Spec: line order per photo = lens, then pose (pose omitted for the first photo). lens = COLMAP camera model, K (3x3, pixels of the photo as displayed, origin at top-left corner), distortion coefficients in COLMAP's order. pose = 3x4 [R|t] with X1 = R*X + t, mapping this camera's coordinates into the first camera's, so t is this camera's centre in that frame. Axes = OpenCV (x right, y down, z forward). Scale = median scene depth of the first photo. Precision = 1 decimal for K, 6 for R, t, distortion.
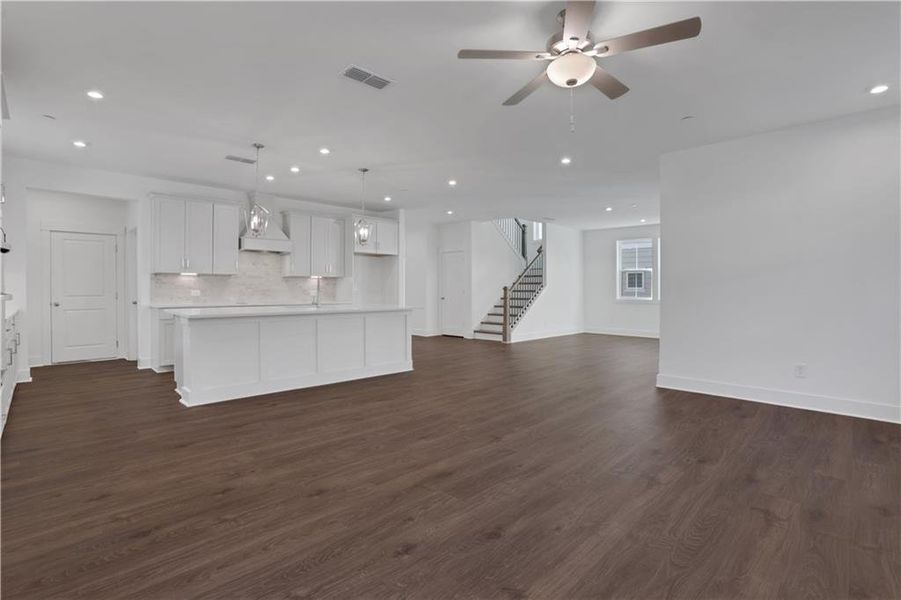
lens RADIAL K [[435.2, 0, 450.7], [0, 435.2, 290.4], [0, 0, 1]] dist [-0.000670, -0.000030]
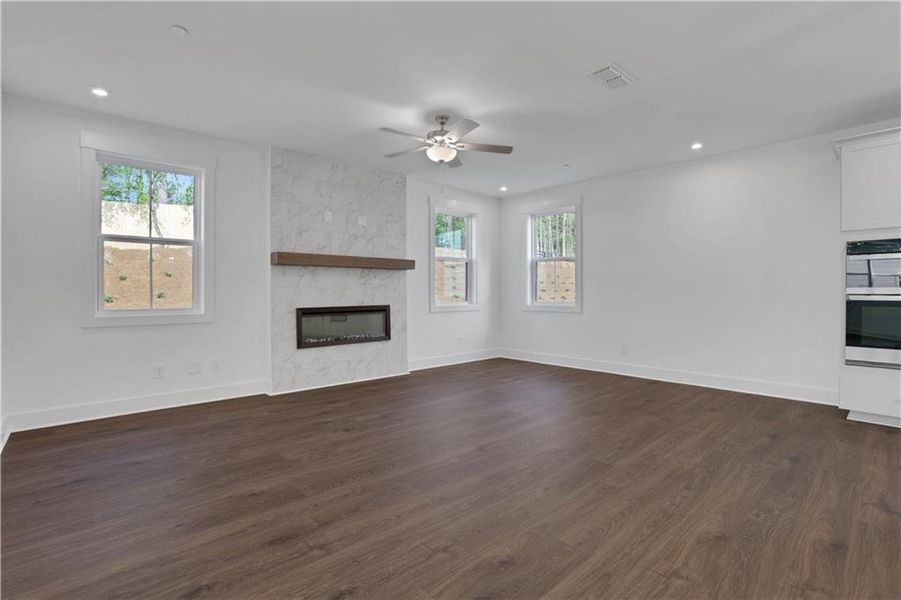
lens RADIAL K [[435.2, 0, 450.7], [0, 435.2, 290.4], [0, 0, 1]] dist [-0.000670, -0.000030]
pose [[-0.999204, -0.005434, 0.039519, 0.137159], [-0.005474, 0.999985, -0.000892, -0.003189], [-0.039513, -0.001108, -0.999218, 1.972305]]
